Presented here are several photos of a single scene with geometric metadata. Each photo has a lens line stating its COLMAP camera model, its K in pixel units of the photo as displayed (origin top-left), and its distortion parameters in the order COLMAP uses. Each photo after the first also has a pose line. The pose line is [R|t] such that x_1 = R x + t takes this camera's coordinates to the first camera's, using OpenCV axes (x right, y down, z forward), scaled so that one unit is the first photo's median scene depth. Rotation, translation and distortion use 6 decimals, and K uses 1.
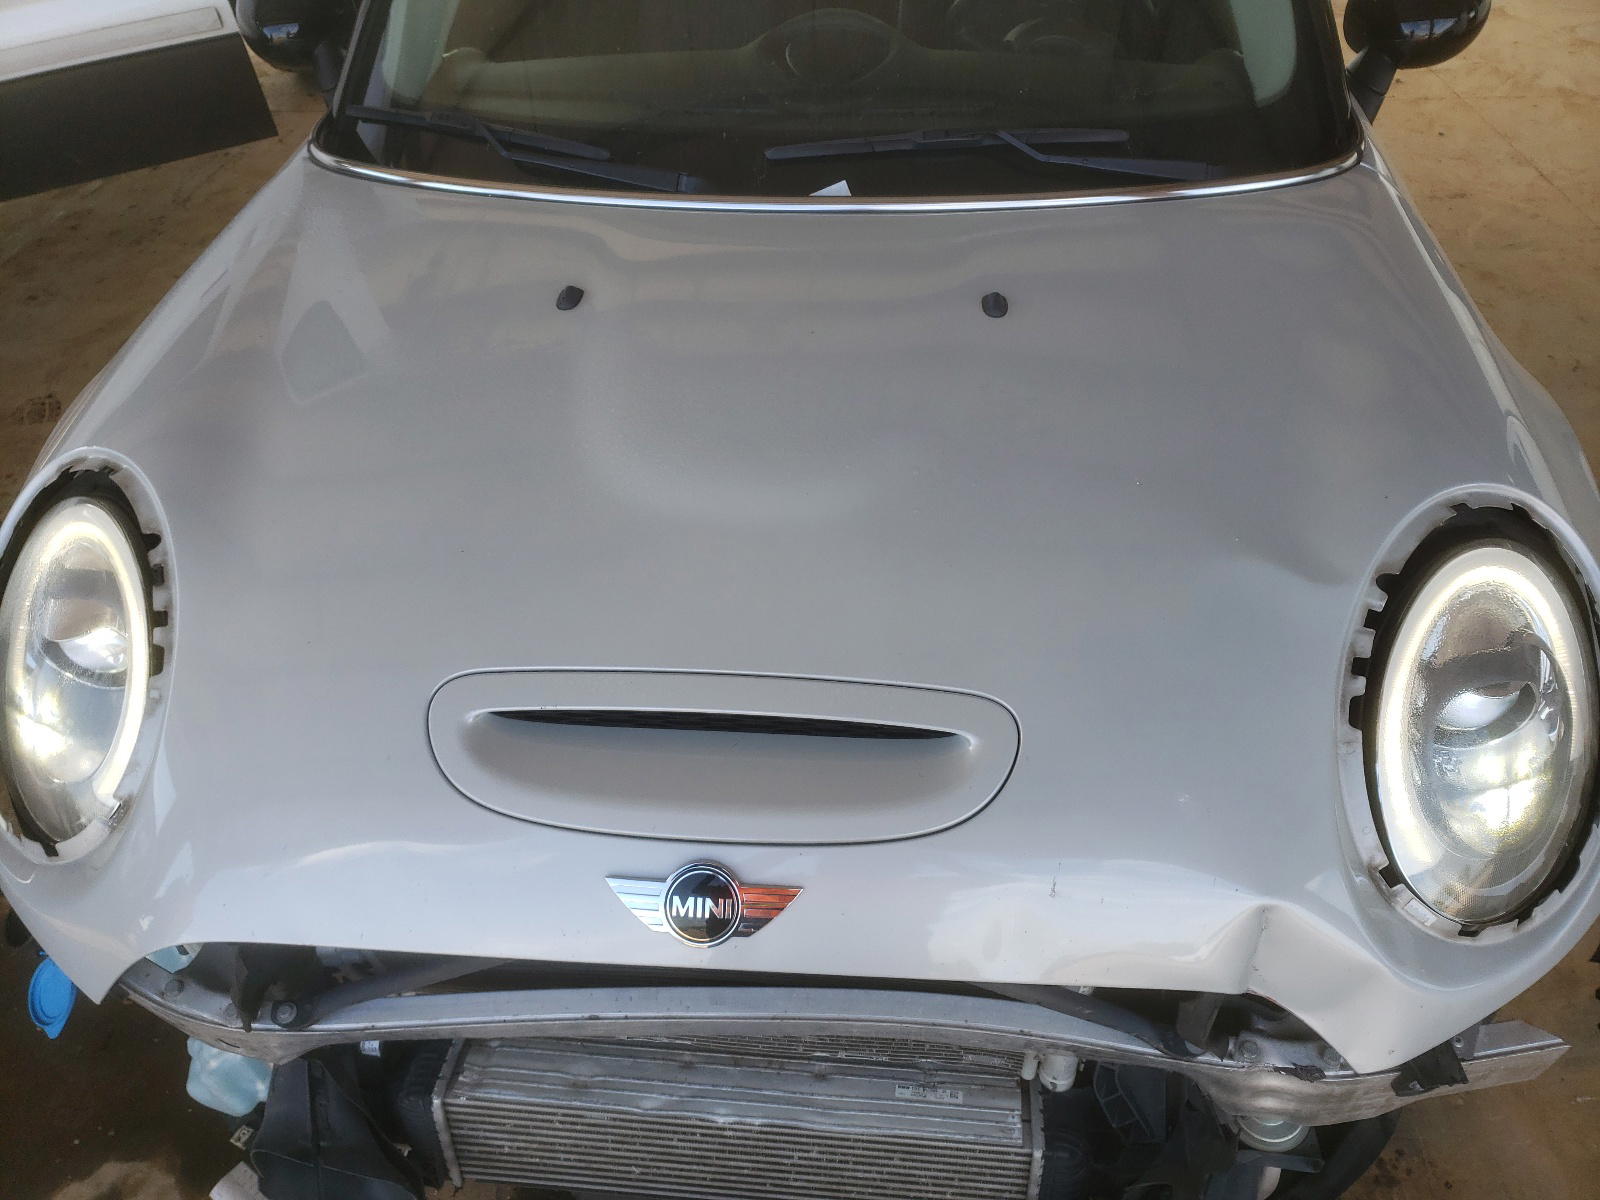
lens RADIAL K [[1246.3, 0, 800.0], [0, 1246.3, 600.0], [0, 0, 1]] dist [0.001273, -0.002138]
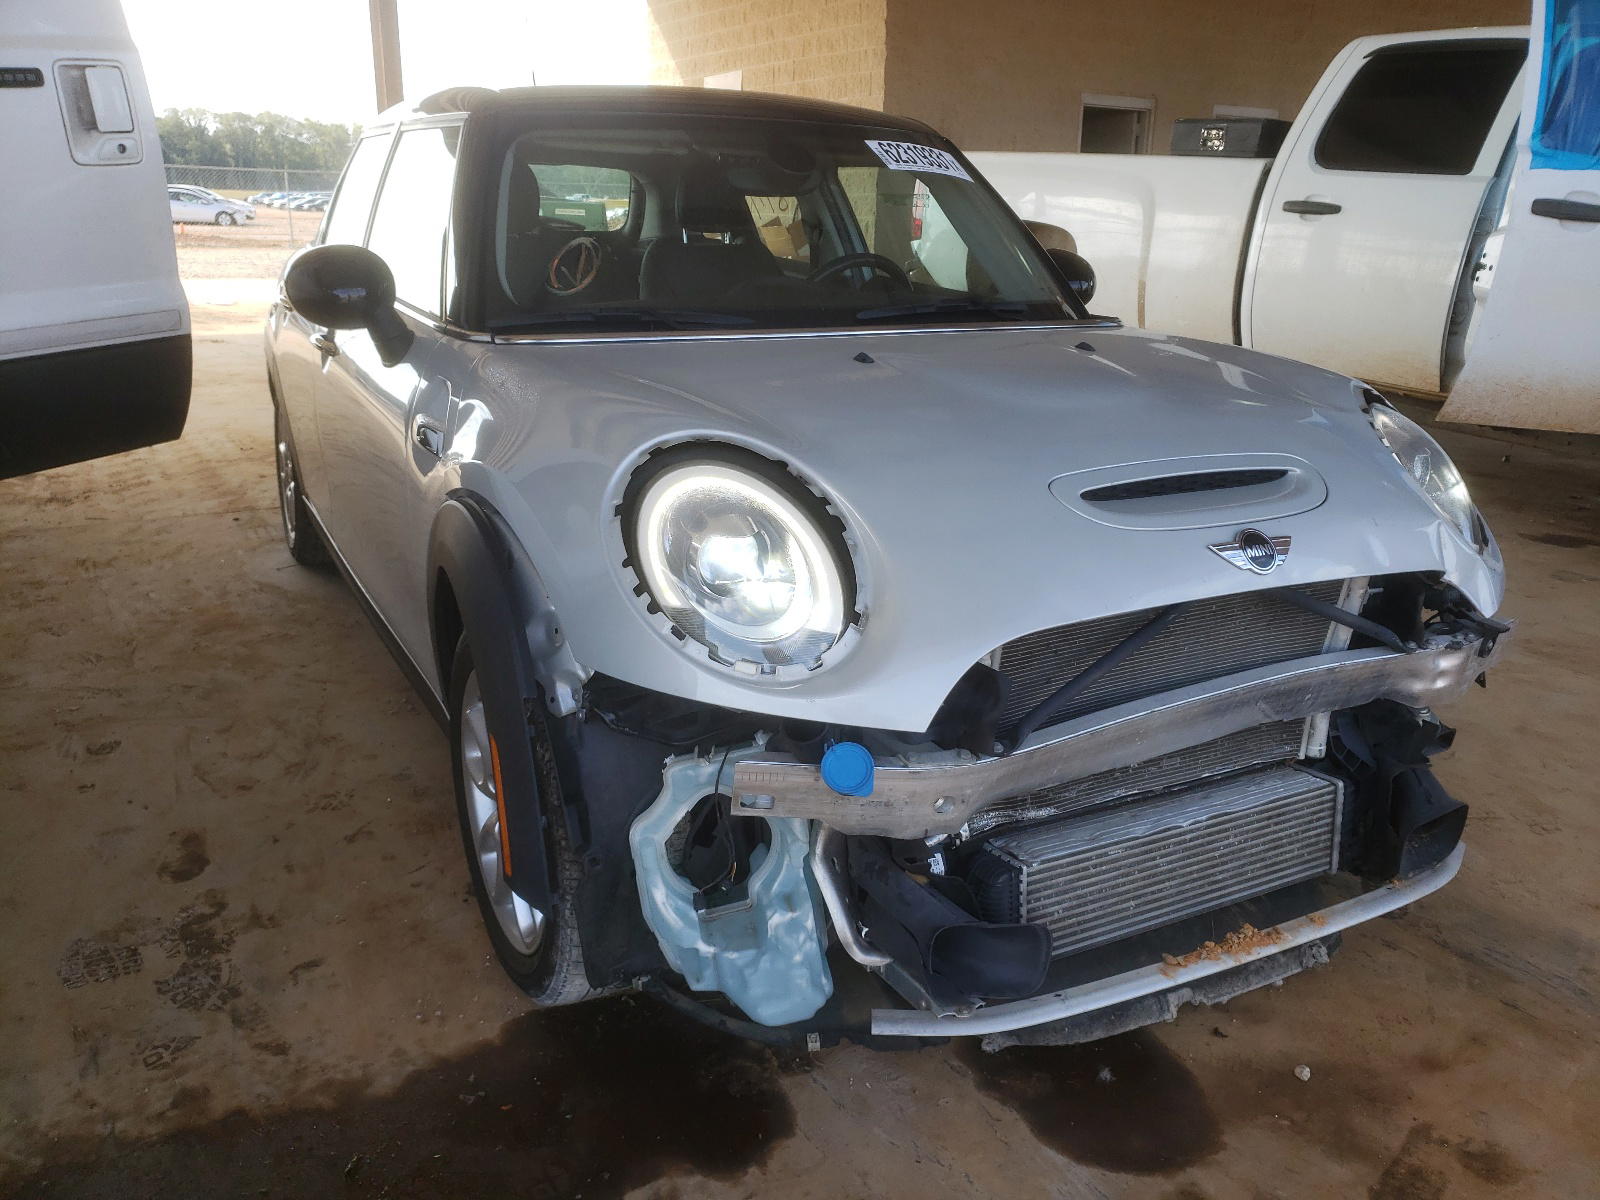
lens RADIAL K [[1246.3, 0, 800.0], [0, 1246.3, 600.0], [0, 0, 1]] dist [0.001273, -0.002138]
pose [[0.831769, -0.121055, 0.541762, -1.161539], [0.317608, 0.904194, -0.285584, 0.447872], [-0.455287, 0.409608, 0.790529, -0.034328]]
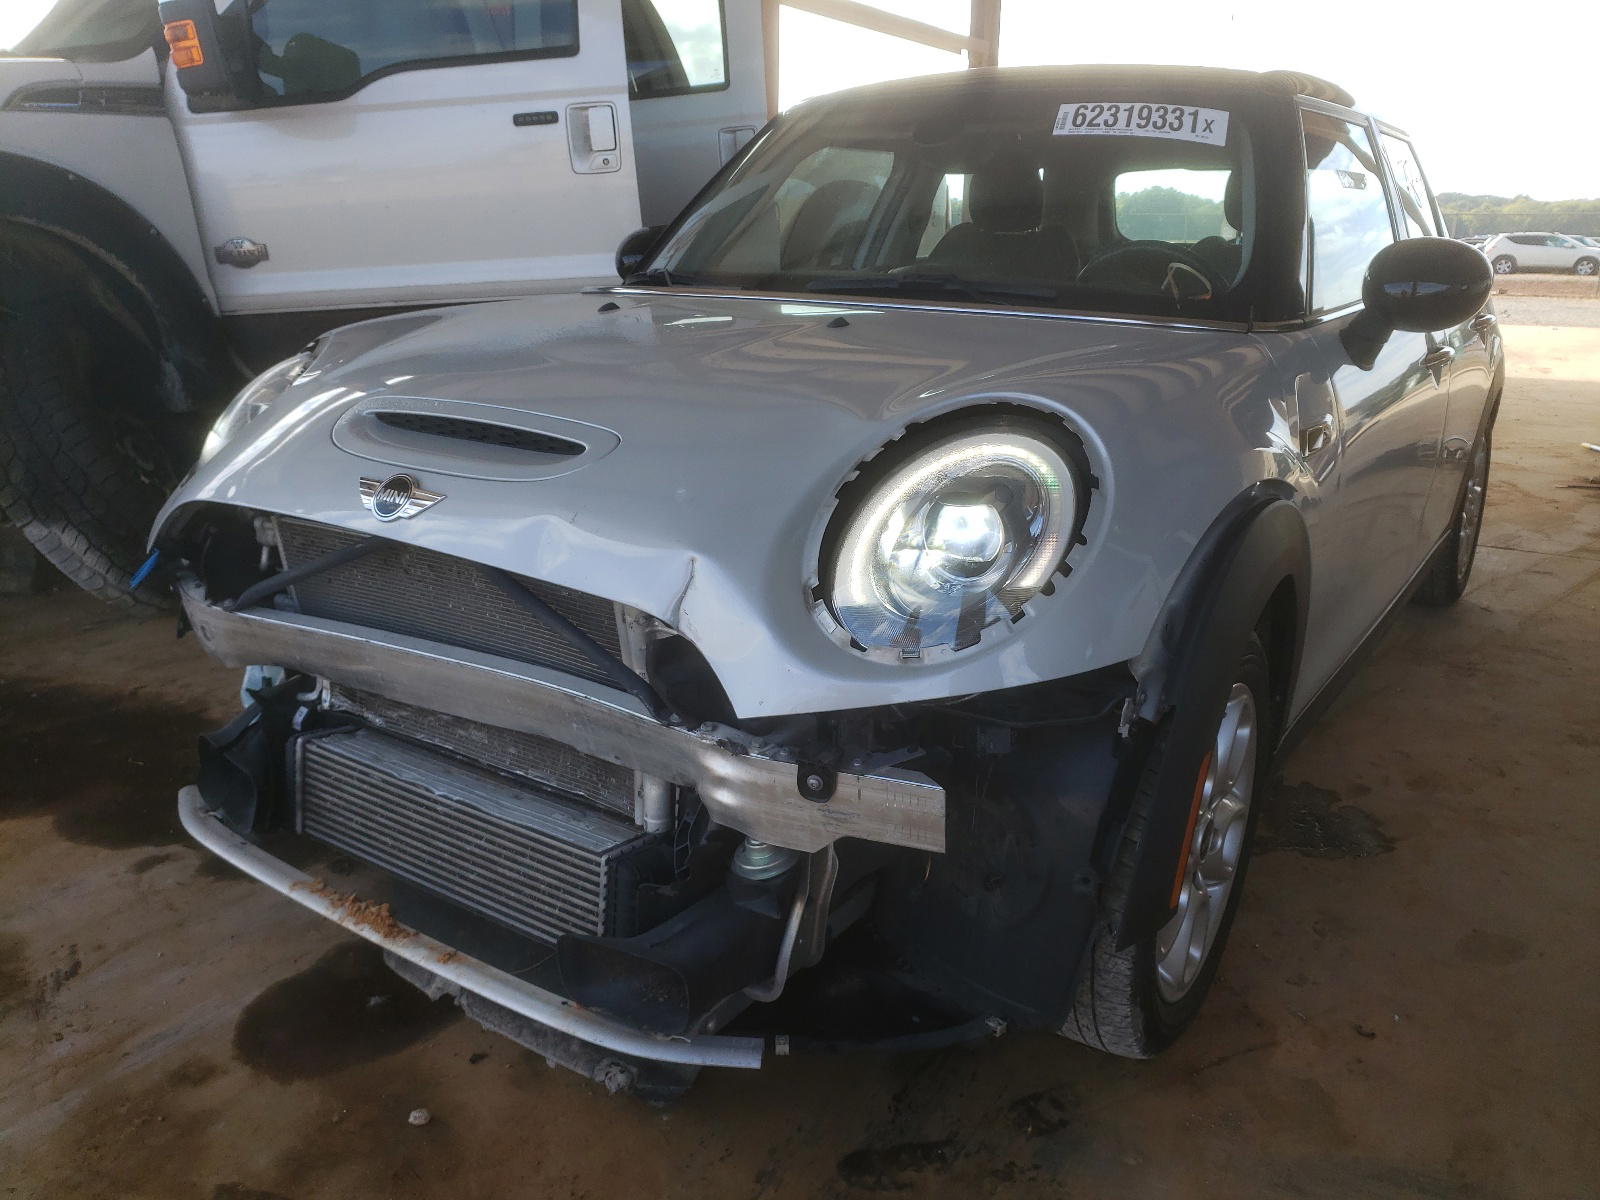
lens RADIAL K [[1246.3, 0, 800.0], [0, 1246.3, 600.0], [0, 0, 1]] dist [0.001273, -0.002138]
pose [[0.877519, 0.177111, -0.445636, 0.833099], [-0.337853, 0.887833, -0.312423, 0.514874], [0.340317, 0.424717, 0.838928, -0.081117]]
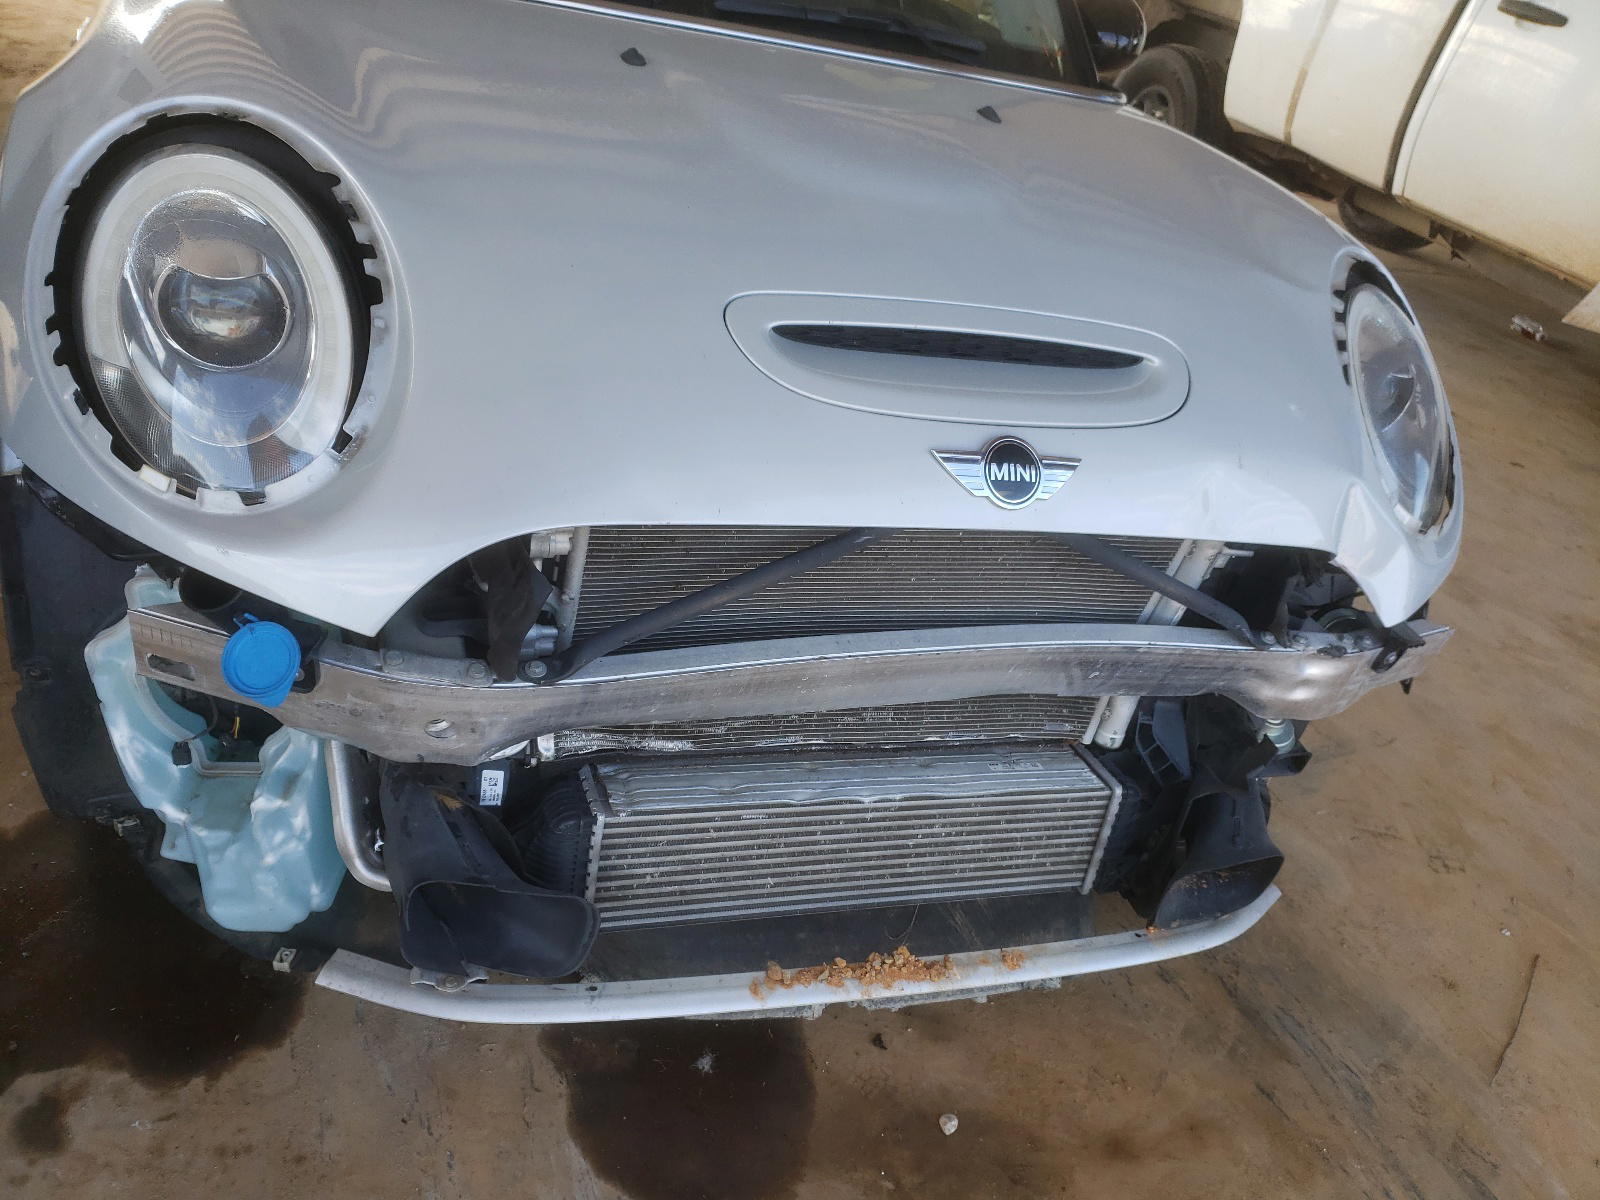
lens RADIAL K [[1217.5, 0, 797.3], [0, 1217.5, 631.8], [0, 0, 1]] dist [0.135733, -0.283407]
pose [[0.894971, -0.034443, 0.444794, -0.574424], [0.081460, 0.992870, -0.087021, 0.355580], [-0.438625, 0.114114, 0.891396, 0.069523]]
